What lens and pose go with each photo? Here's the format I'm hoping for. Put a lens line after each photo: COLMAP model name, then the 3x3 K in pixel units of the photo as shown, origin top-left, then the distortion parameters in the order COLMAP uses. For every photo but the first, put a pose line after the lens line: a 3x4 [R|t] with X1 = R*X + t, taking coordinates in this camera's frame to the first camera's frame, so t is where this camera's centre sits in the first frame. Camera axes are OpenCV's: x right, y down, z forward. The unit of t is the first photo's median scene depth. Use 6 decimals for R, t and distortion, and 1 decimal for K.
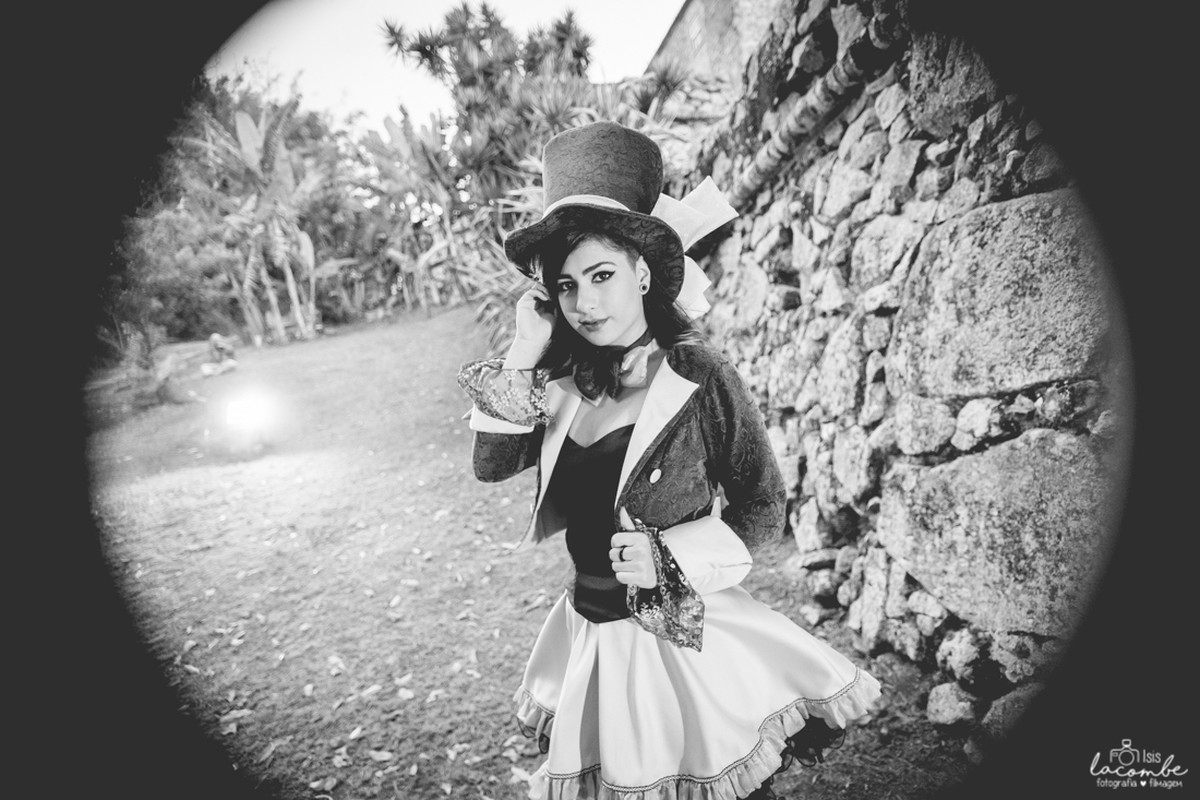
lens RADIAL K [[677.9, 0, 591.3], [0, 677.9, 410.8], [0, 0, 1]] dist [-0.043693, 0.075481]
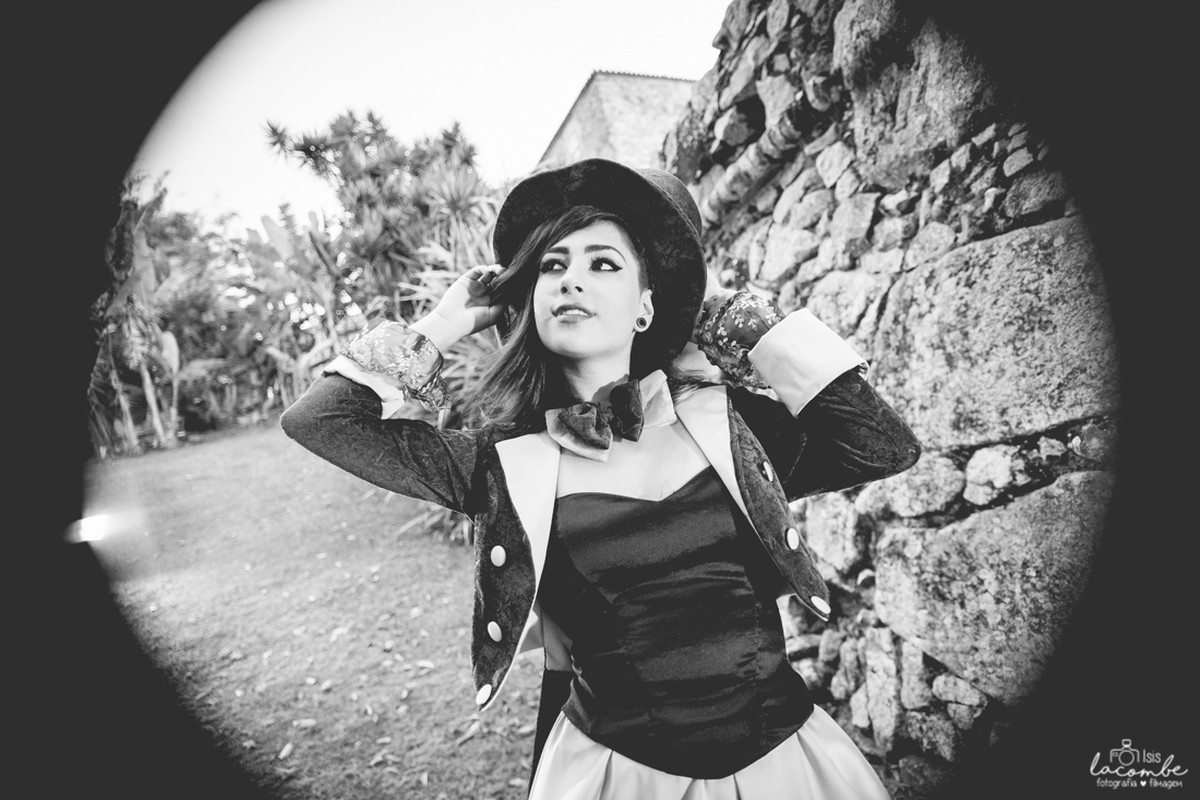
lens RADIAL K [[677.9, 0, 587.2], [0, 677.9, 408.9], [0, 0, 1]] dist [-0.043693, 0.075481]
pose [[0.986060, -0.027960, 0.164023, -0.094453], [0.052538, 0.987668, -0.147485, 0.032468], [-0.157877, 0.154046, 0.975369, 0.164916]]
